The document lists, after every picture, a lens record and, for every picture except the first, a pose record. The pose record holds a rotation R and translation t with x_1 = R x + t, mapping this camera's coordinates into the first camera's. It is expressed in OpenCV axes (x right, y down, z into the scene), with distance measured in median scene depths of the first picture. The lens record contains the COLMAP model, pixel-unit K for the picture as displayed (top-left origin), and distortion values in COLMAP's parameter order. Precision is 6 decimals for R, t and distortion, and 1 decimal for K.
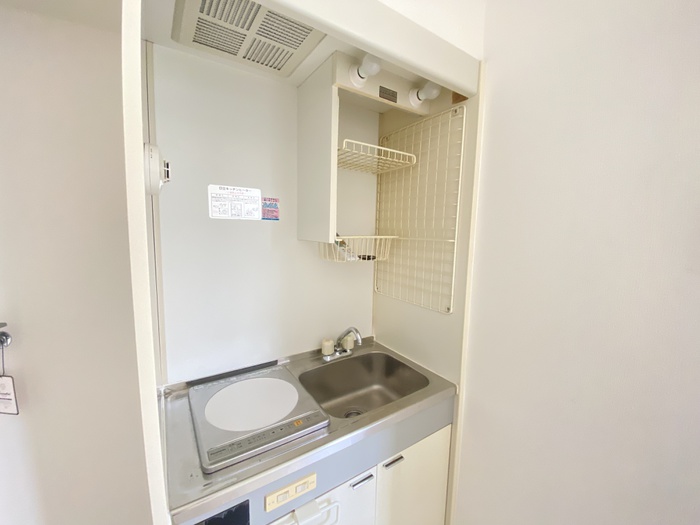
lens RADIAL K [[285.9, 0, 348.0], [0, 285.9, 259.8], [0, 0, 1]] dist [0.027420, -0.022088]
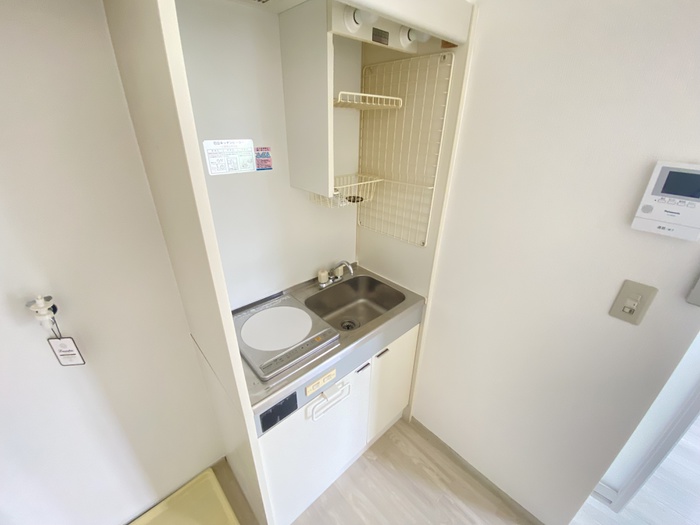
lens RADIAL K [[285.9, 0, 348.0], [0, 285.9, 259.8], [0, 0, 1]] dist [0.027420, -0.022088]
pose [[0.987981, -0.073029, 0.136239, -0.142370], [0.024127, 0.943415, 0.330736, -0.172703], [-0.152683, -0.323474, 0.933838, -0.120072]]
